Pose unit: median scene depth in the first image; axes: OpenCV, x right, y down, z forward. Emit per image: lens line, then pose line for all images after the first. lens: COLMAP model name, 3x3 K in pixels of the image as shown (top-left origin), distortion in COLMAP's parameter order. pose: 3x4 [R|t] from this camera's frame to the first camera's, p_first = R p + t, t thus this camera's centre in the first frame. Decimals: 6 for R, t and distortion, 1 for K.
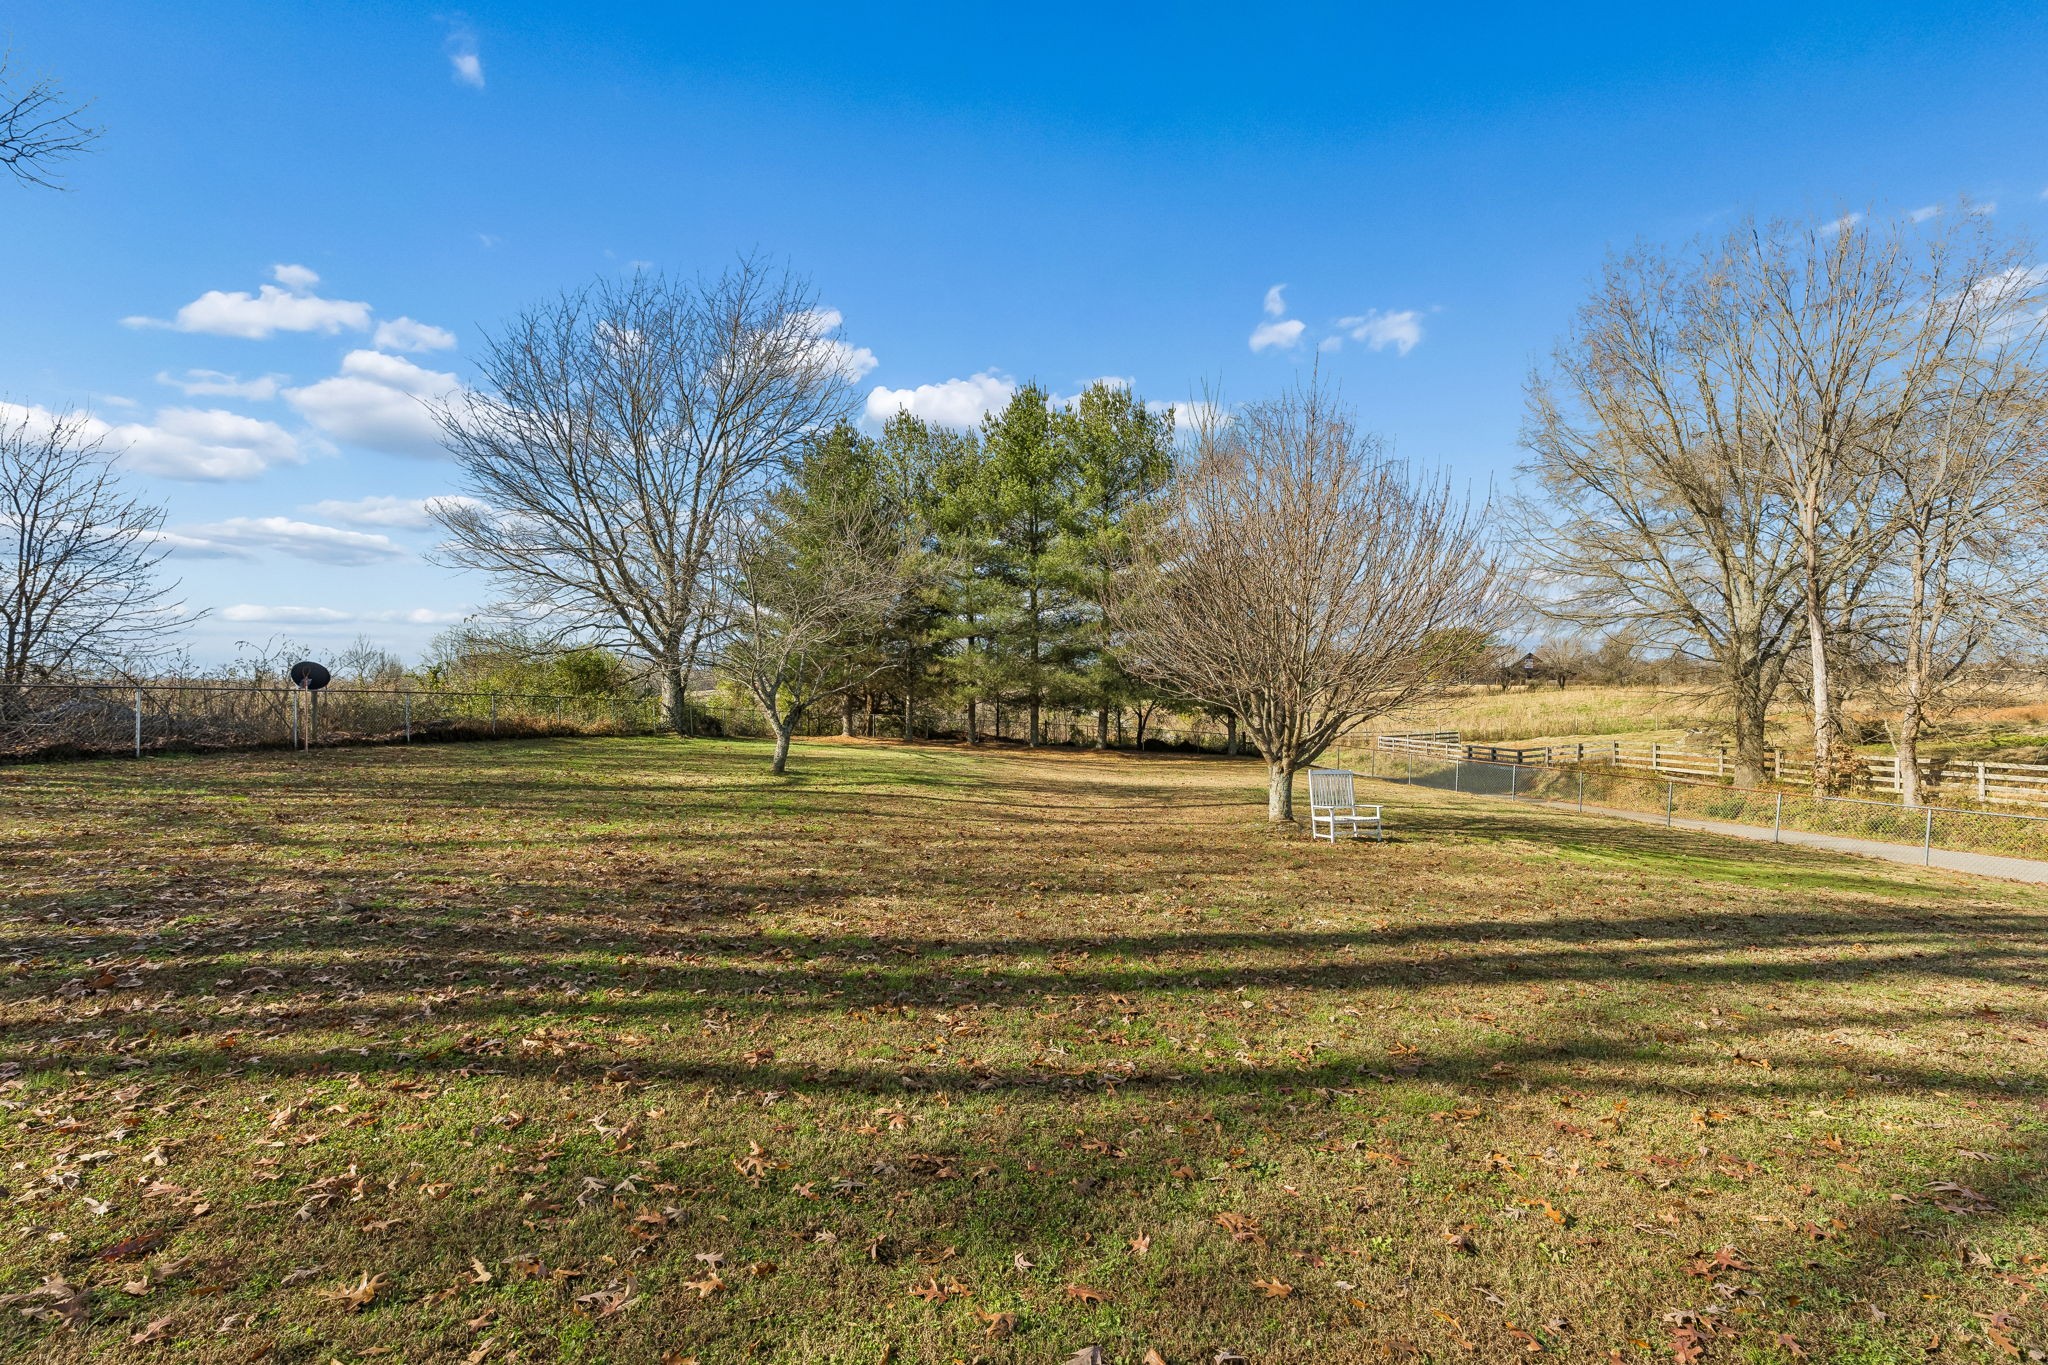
lens RADIAL K [[920.3, 0, 1023.2], [0, 920.3, 713.3], [0, 0, 1]] dist [0.000917, -0.000288]
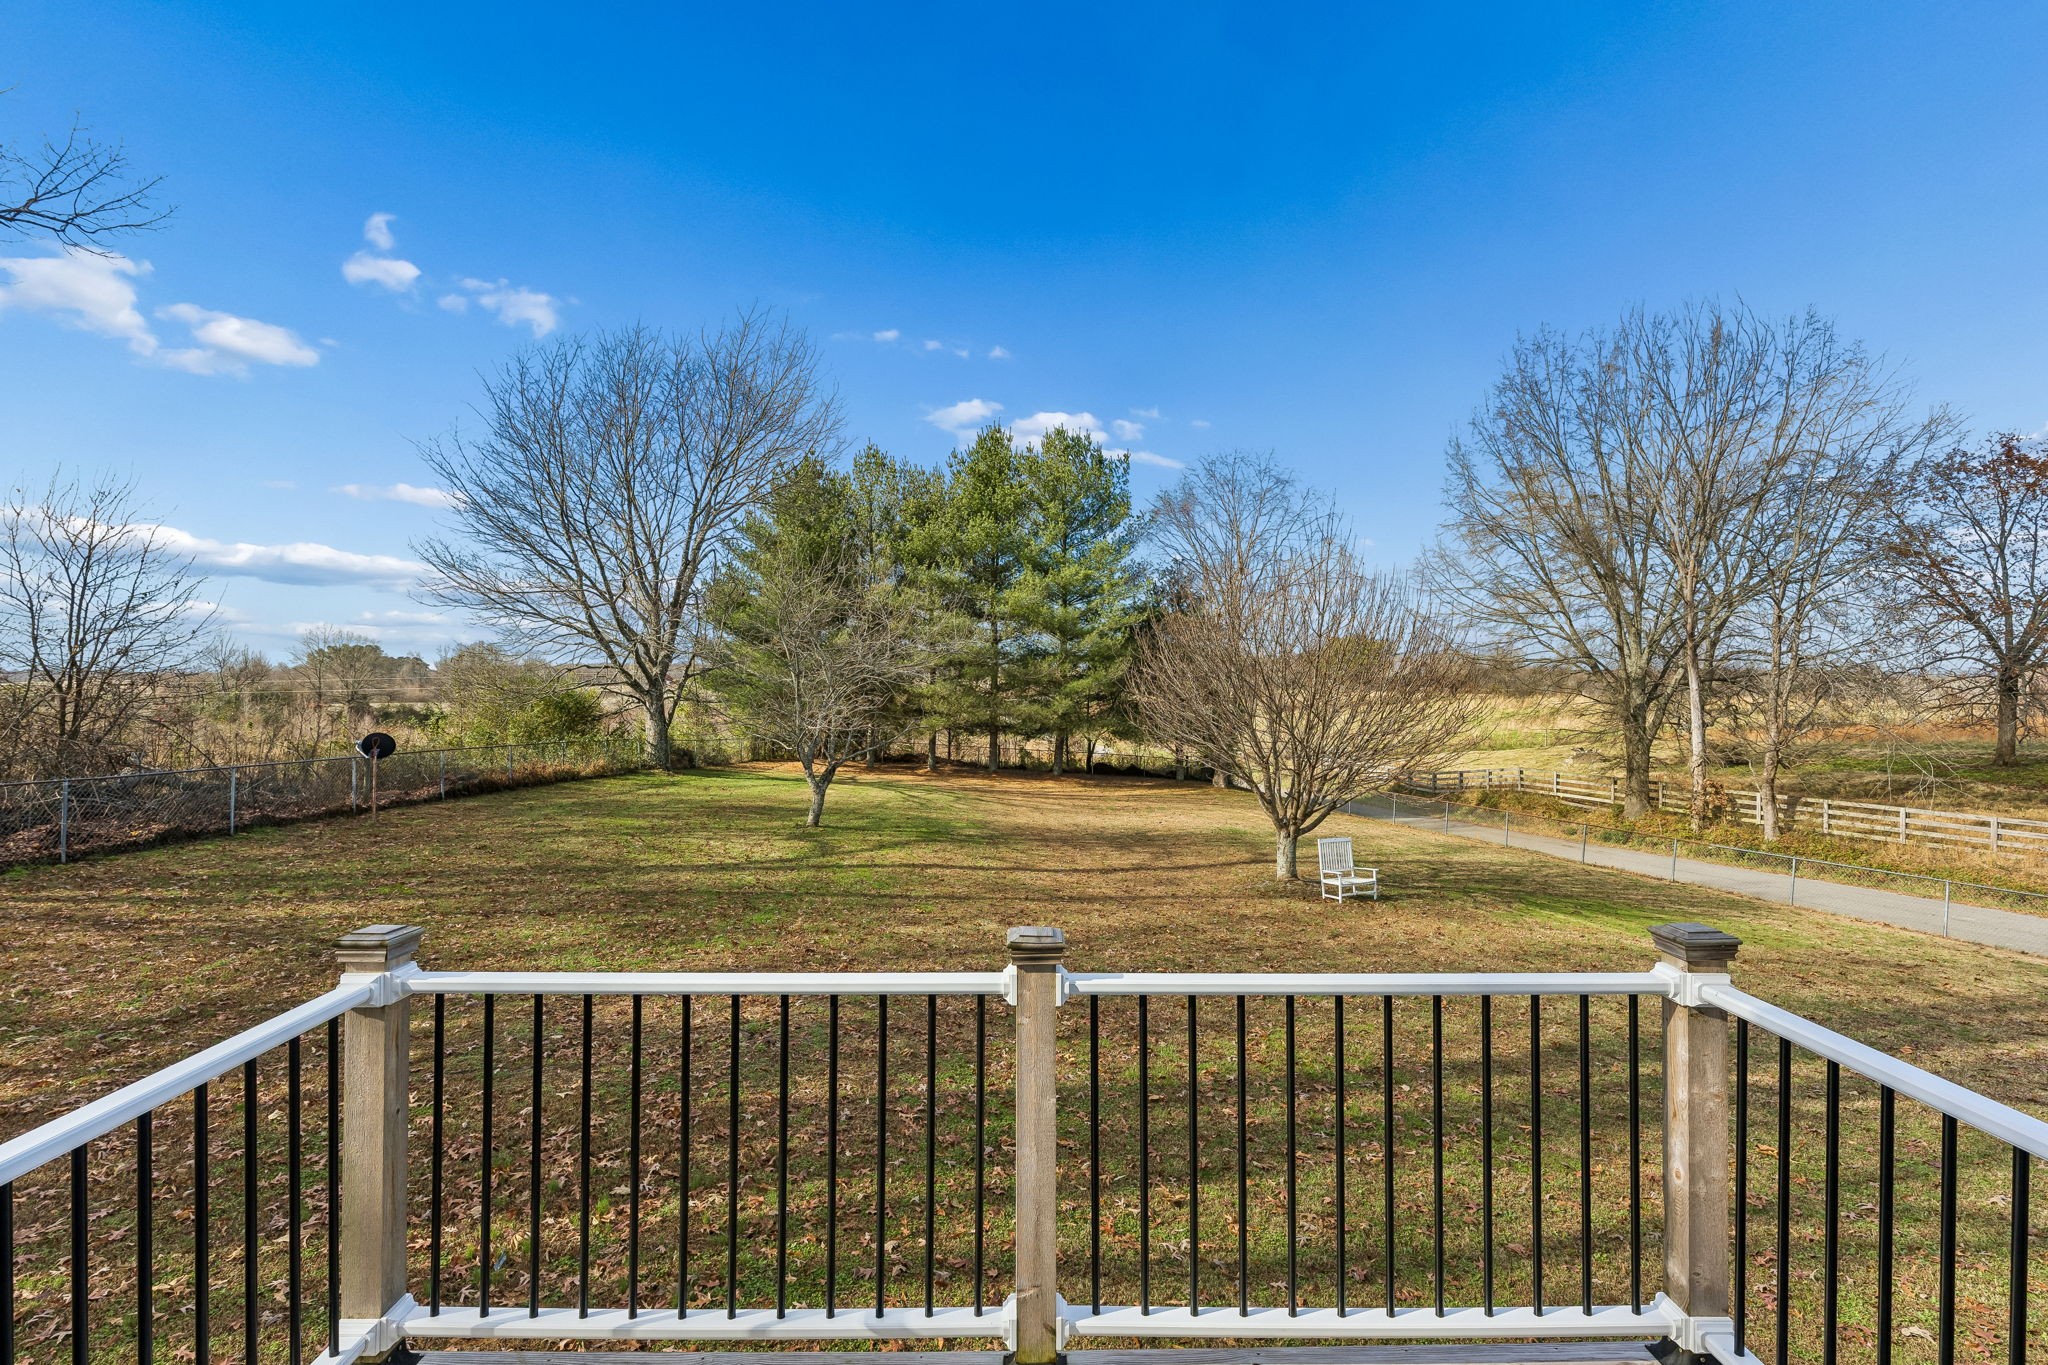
lens RADIAL K [[950.4, 0, 1021.2], [0, 950.4, 686.4], [0, 0, 1]] dist [-0.000182, 0.000270]
pose [[0.993684, 0.012298, 0.111538, -0.087350], [-0.010062, 0.999738, -0.020583, -0.045266], [-0.111762, 0.019331, 0.993547, -0.068683]]
